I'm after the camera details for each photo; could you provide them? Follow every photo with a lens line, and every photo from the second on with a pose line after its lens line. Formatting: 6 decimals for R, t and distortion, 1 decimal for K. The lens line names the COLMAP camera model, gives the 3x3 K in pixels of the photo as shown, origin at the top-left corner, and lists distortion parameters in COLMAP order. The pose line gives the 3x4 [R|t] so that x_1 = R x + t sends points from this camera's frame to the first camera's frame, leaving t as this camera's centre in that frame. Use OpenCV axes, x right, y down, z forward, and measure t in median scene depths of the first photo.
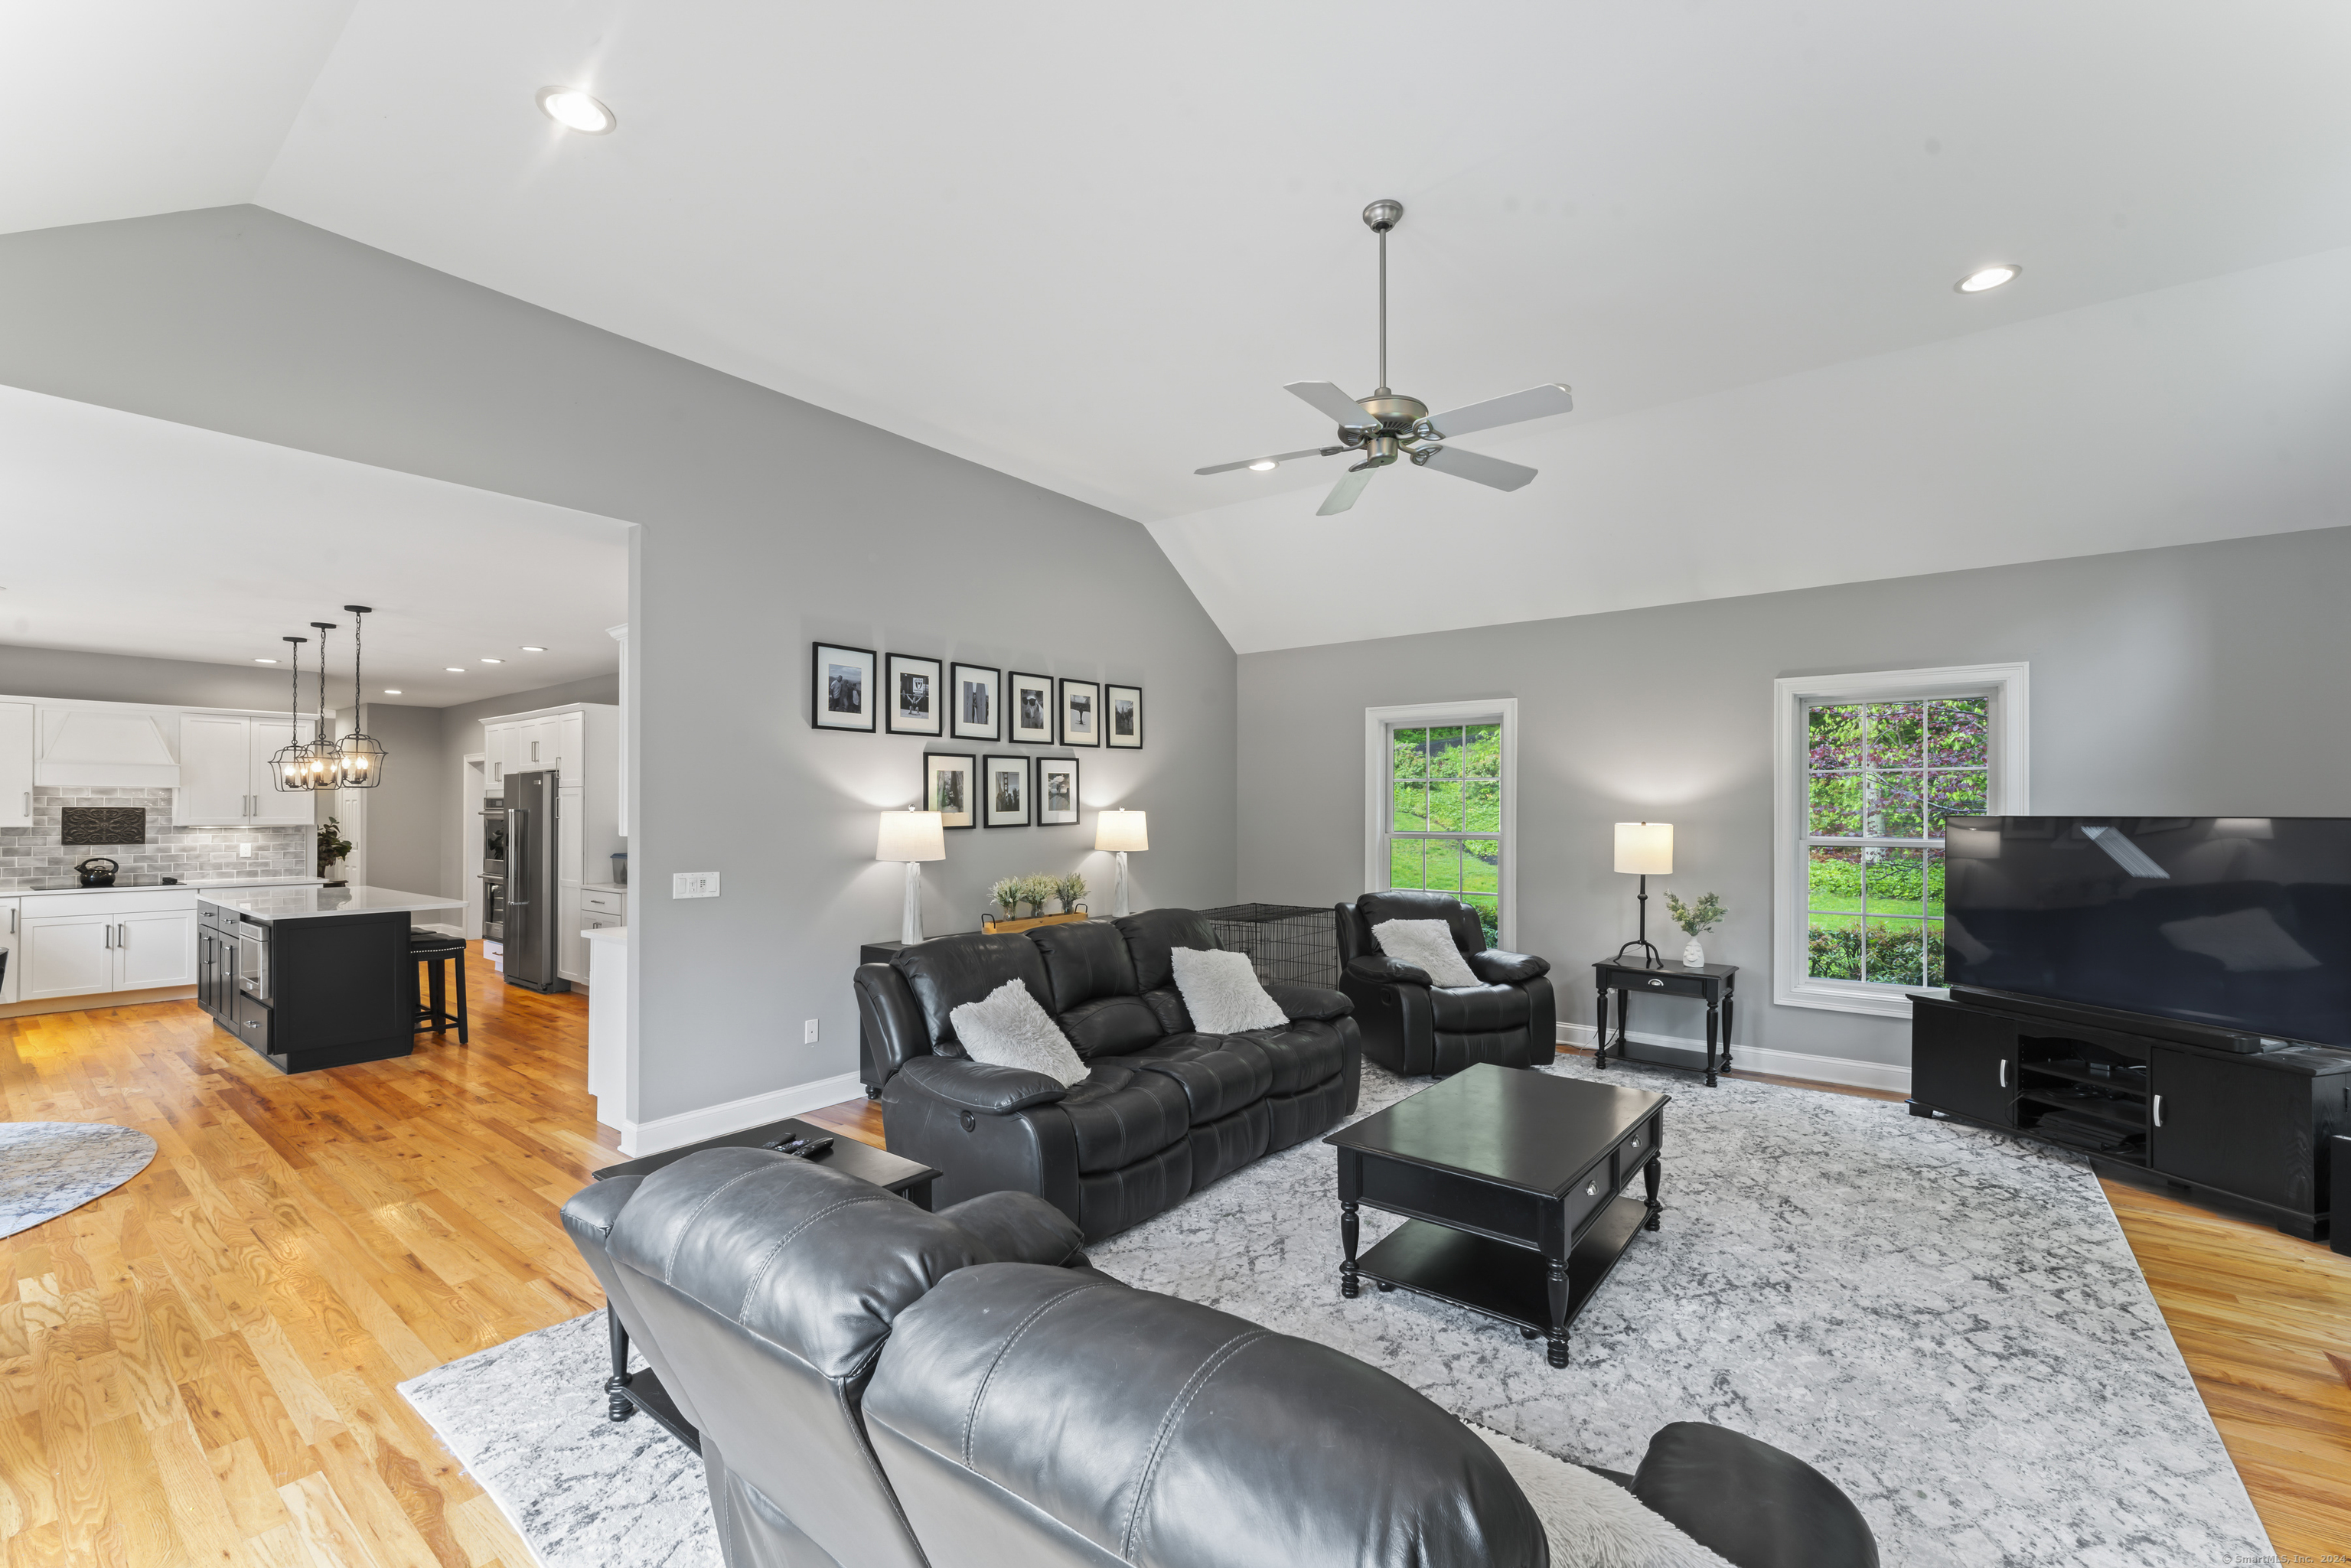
lens RADIAL K [[971.5, 0, 1175.3], [0, 971.5, 802.5], [0, 0, 1]] dist [-0.000332, -0.000107]
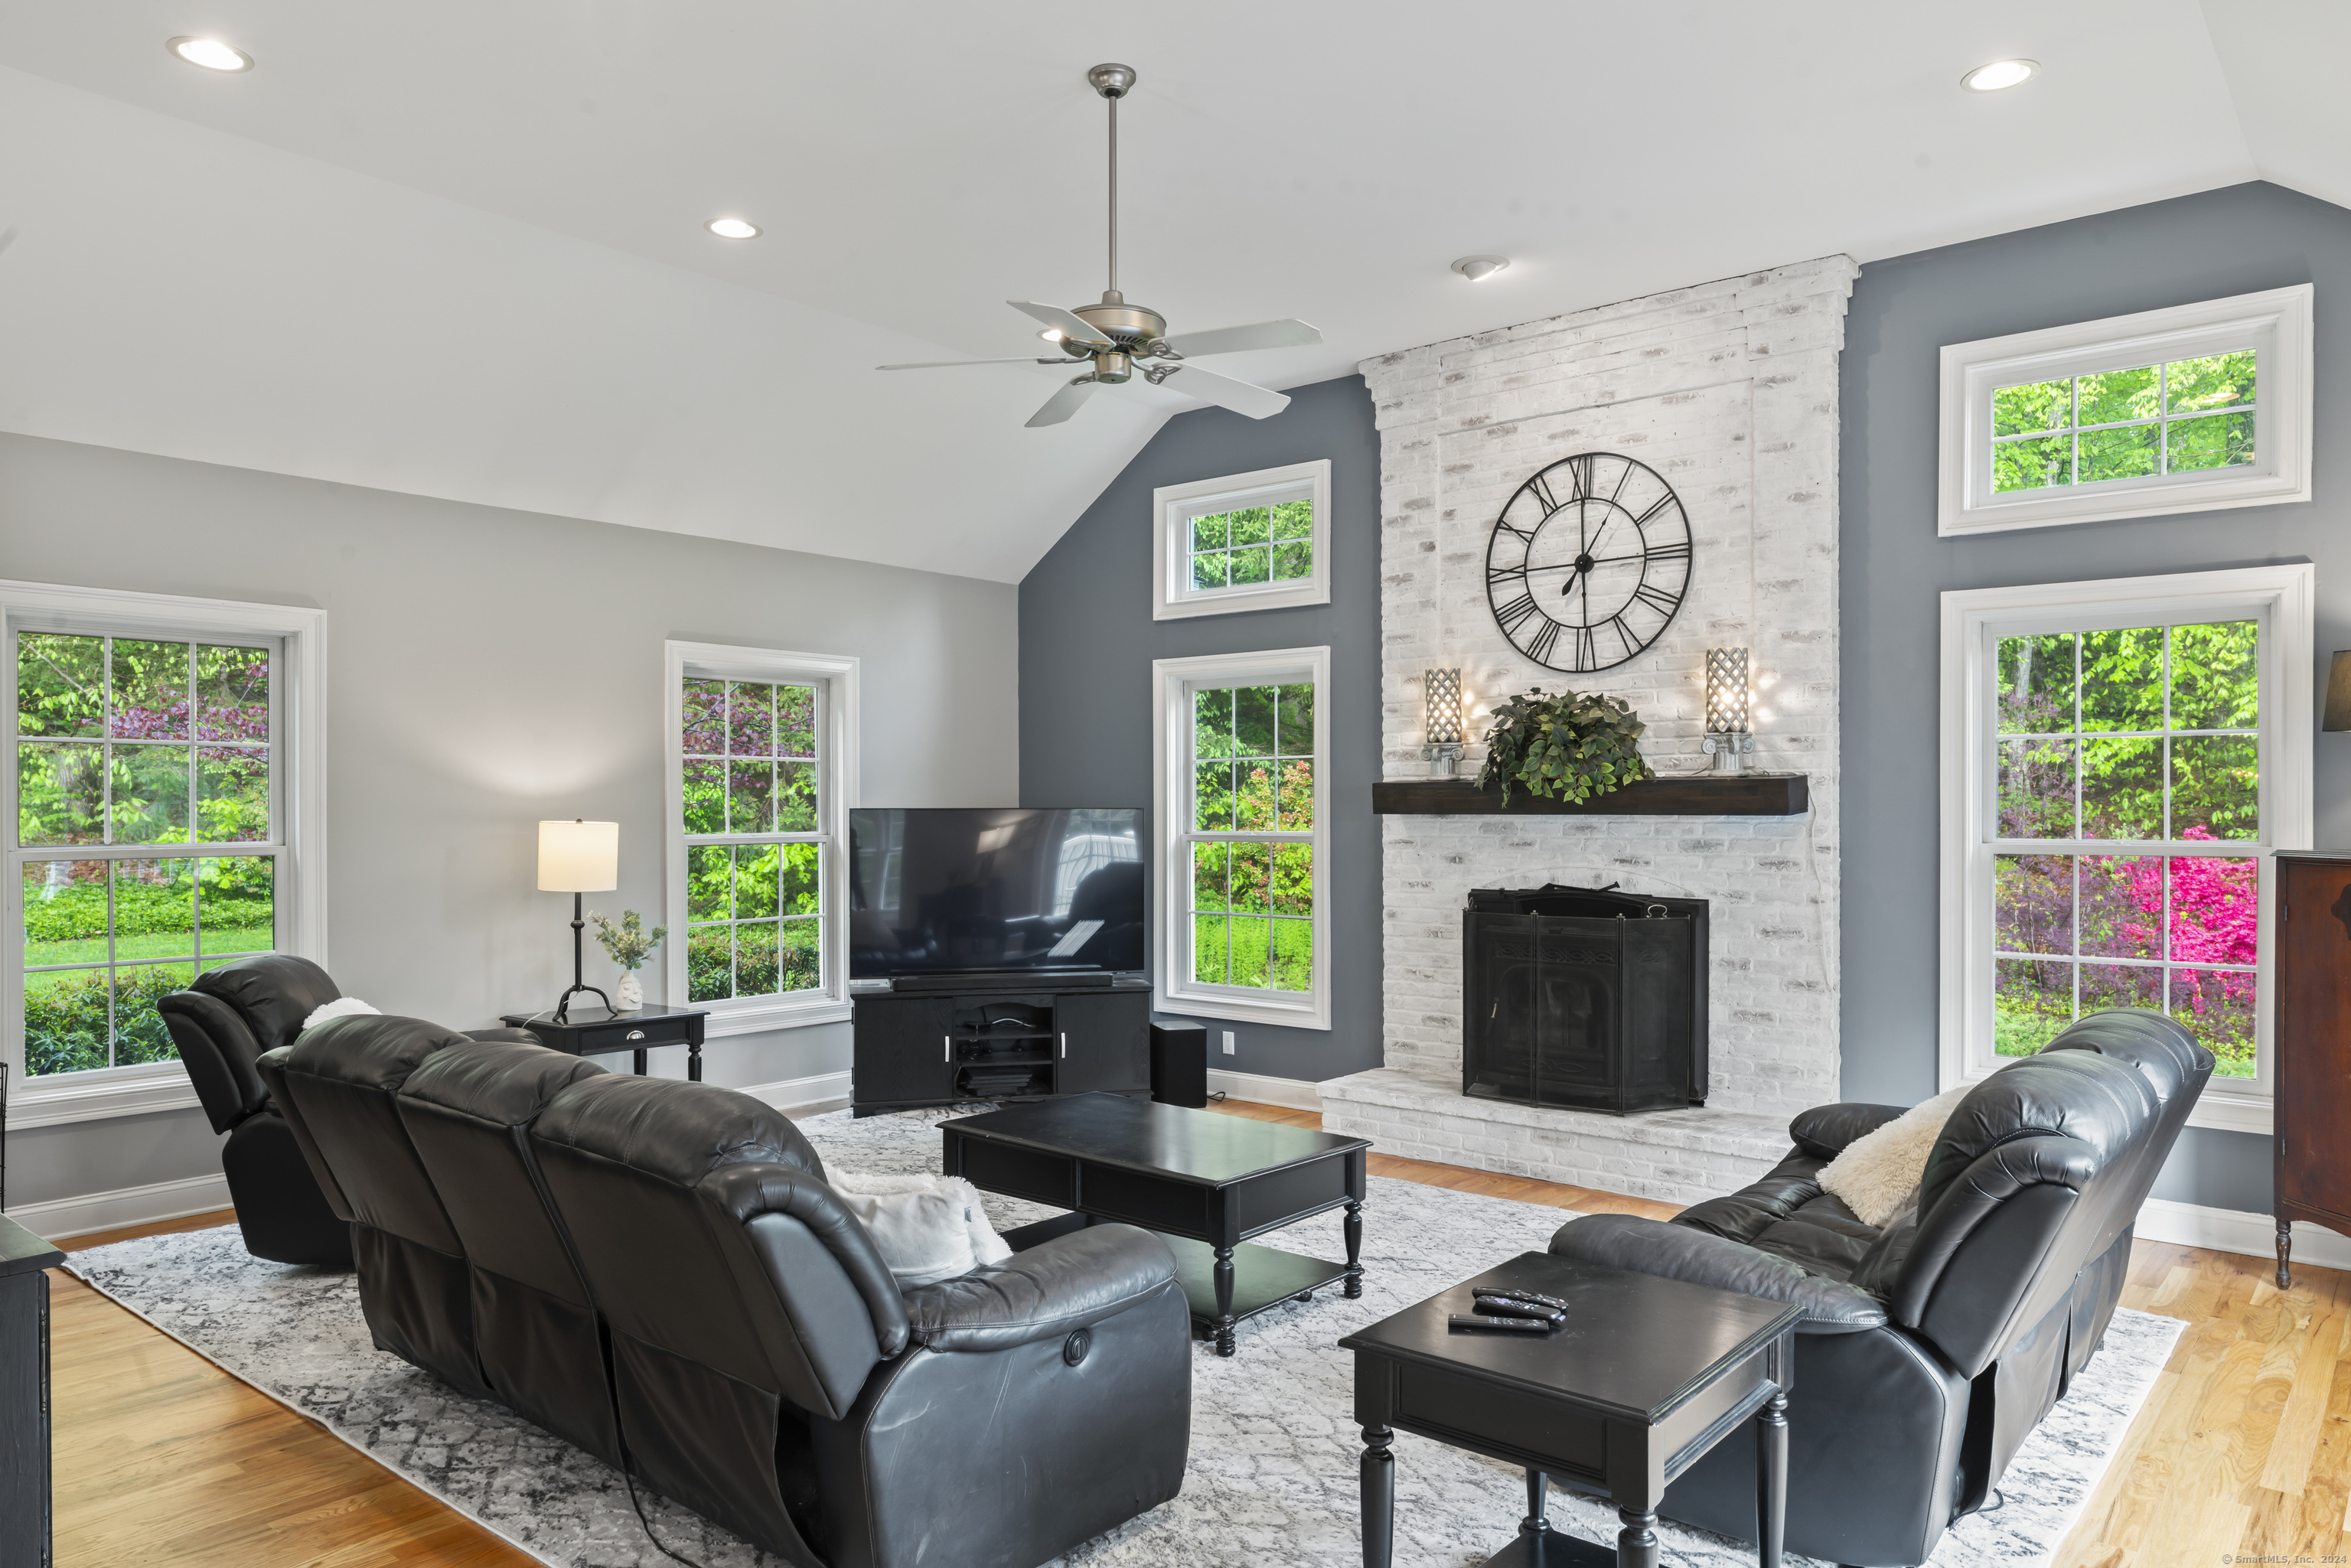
lens RADIAL K [[1550.8, 0, 1175.5], [0, 1550.8, 784.0], [0, 0, 1]] dist [0.080830, -0.000060]
pose [[0.041866, 0.013366, 0.999034, -0.767375], [-0.007772, 0.999885, -0.013052, 0.007753], [-0.999093, -0.007218, 0.041965, 0.612179]]
